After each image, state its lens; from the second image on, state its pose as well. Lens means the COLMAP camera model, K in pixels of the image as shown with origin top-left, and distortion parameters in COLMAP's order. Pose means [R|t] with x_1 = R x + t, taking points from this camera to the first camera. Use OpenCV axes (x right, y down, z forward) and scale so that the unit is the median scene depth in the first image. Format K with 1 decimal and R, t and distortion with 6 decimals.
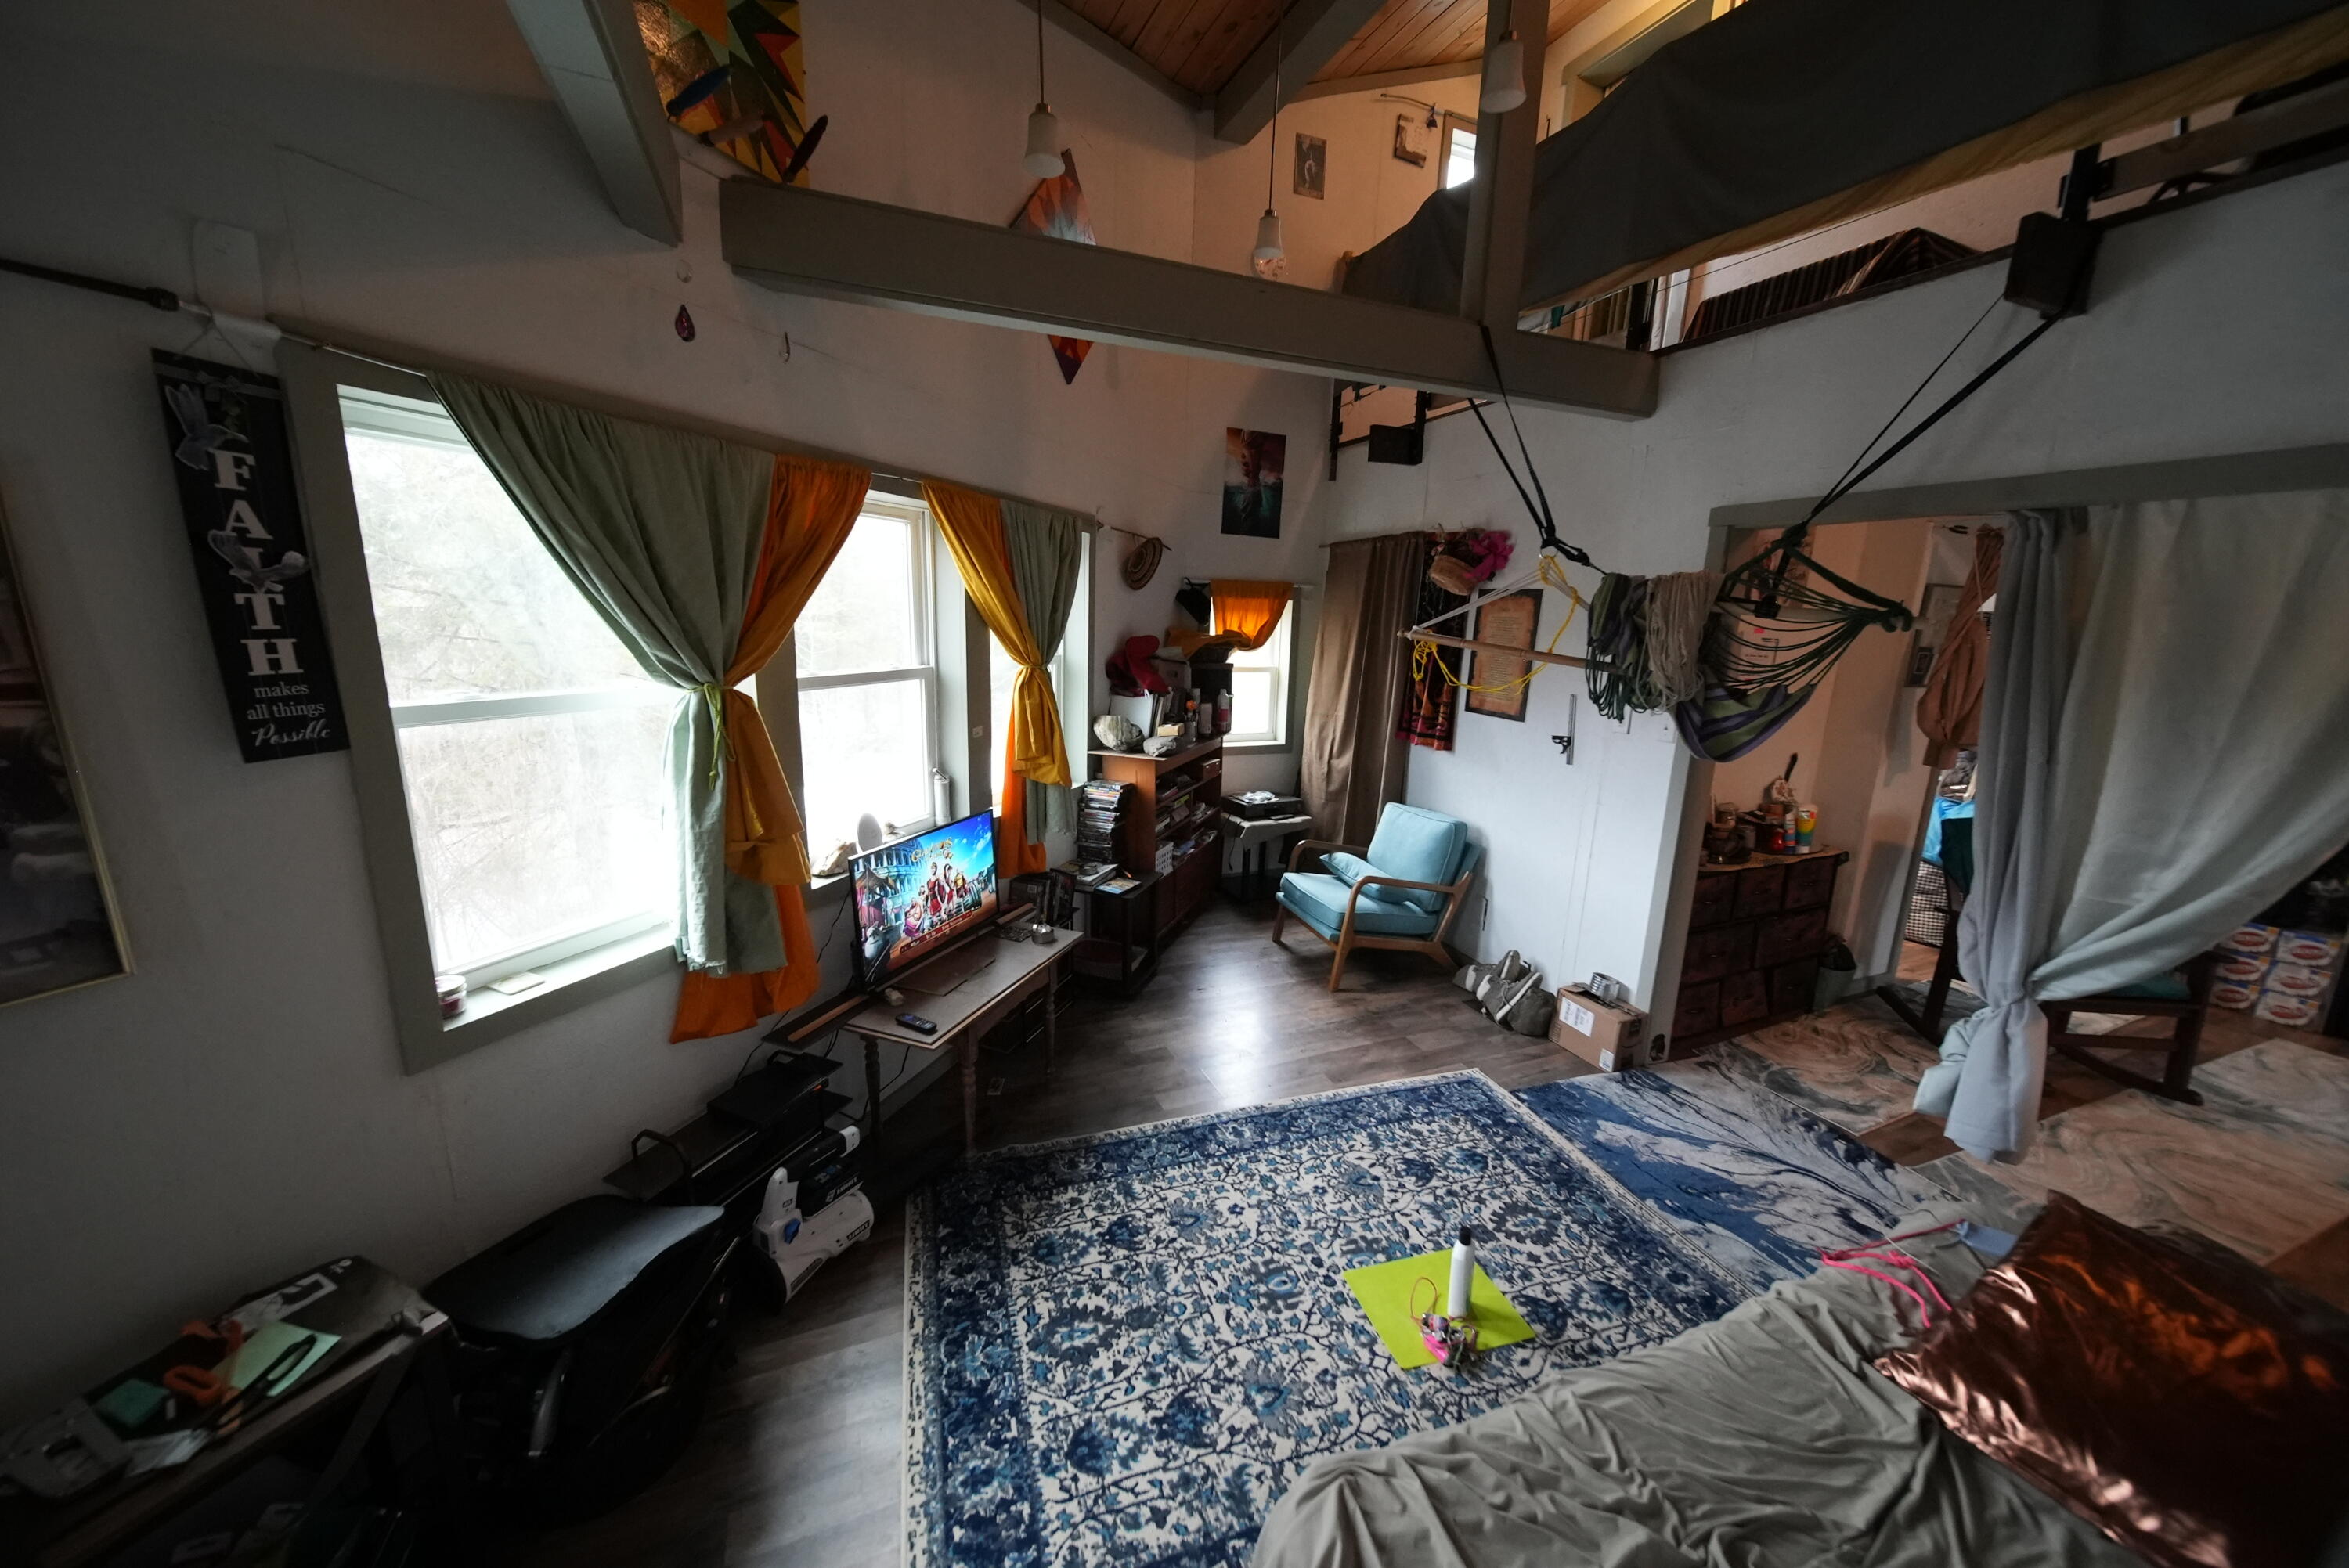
lens RADIAL K [[816.3, 0, 1174.5], [0, 816.3, 784.0], [0, 0, 1]] dist [-0.006070, -0.000061]
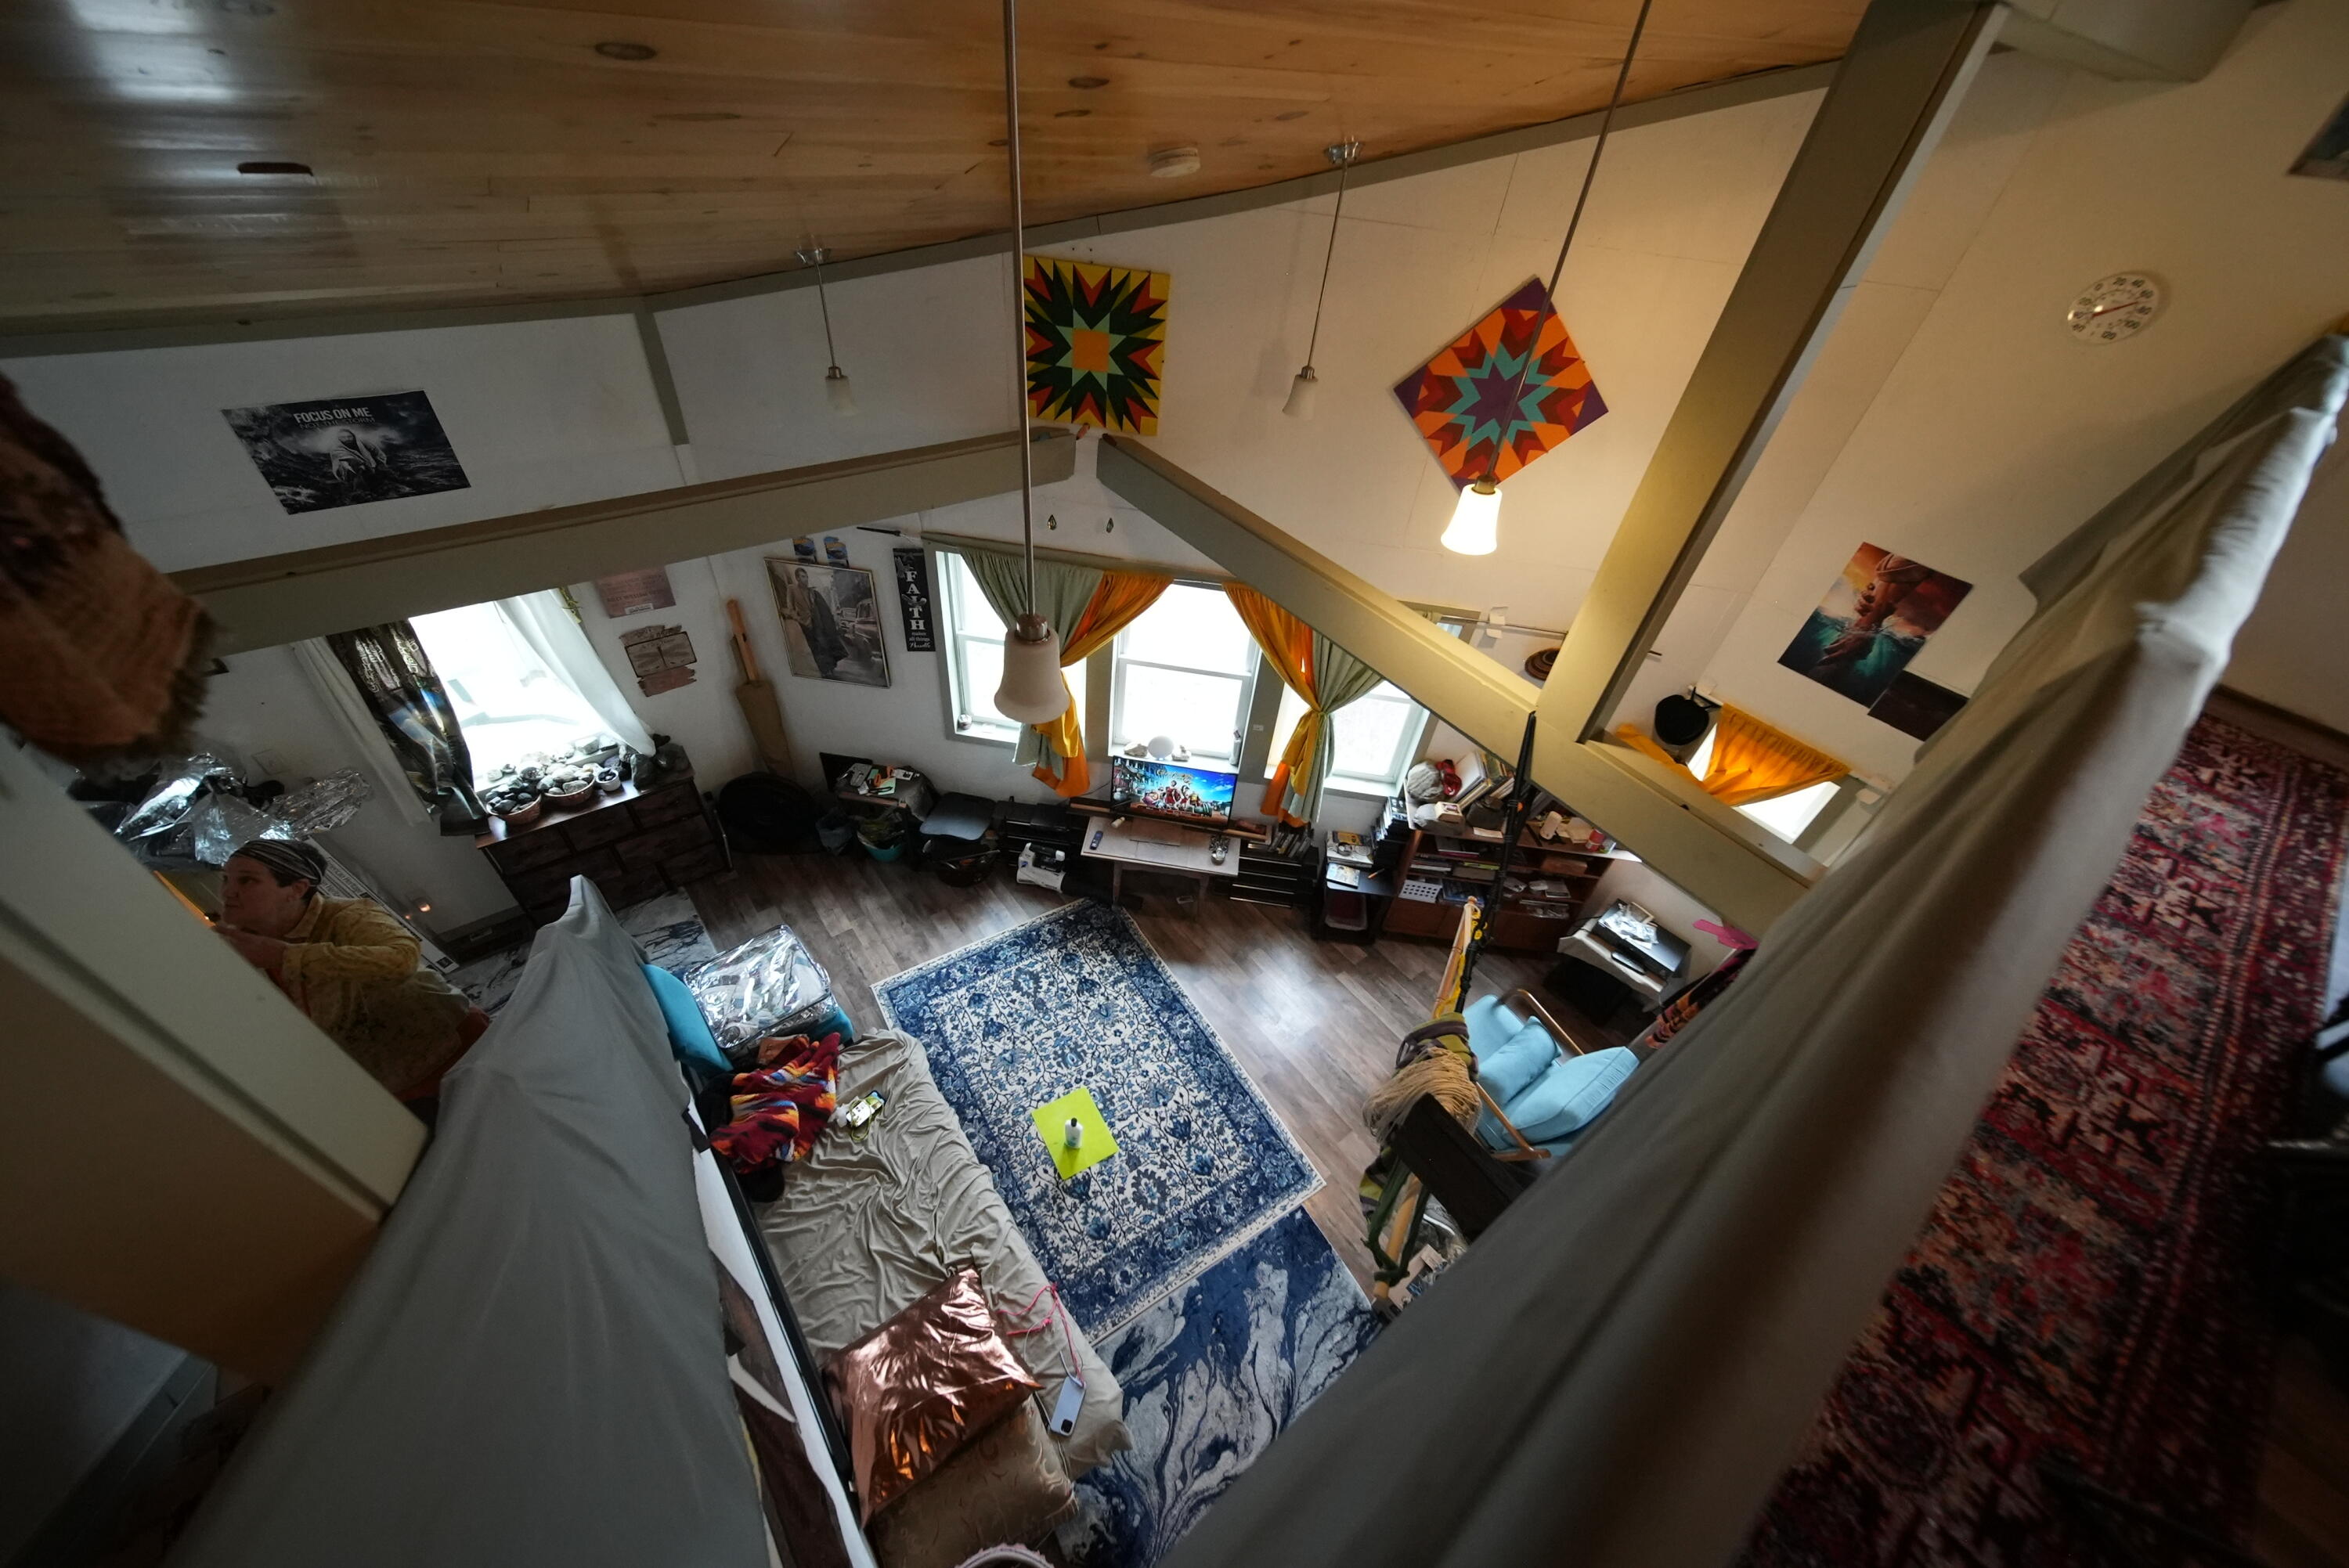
lens RADIAL K [[821.5, 0, 1177.2], [0, 821.5, 786.0], [0, 0, 1]] dist [-0.007624, 0.000054]
pose [[0.264702, 0.648042, -0.714125, 1.121156], [-0.281661, 0.760203, 0.585455, -1.073674], [0.922280, 0.046170, 0.383756, 0.398490]]
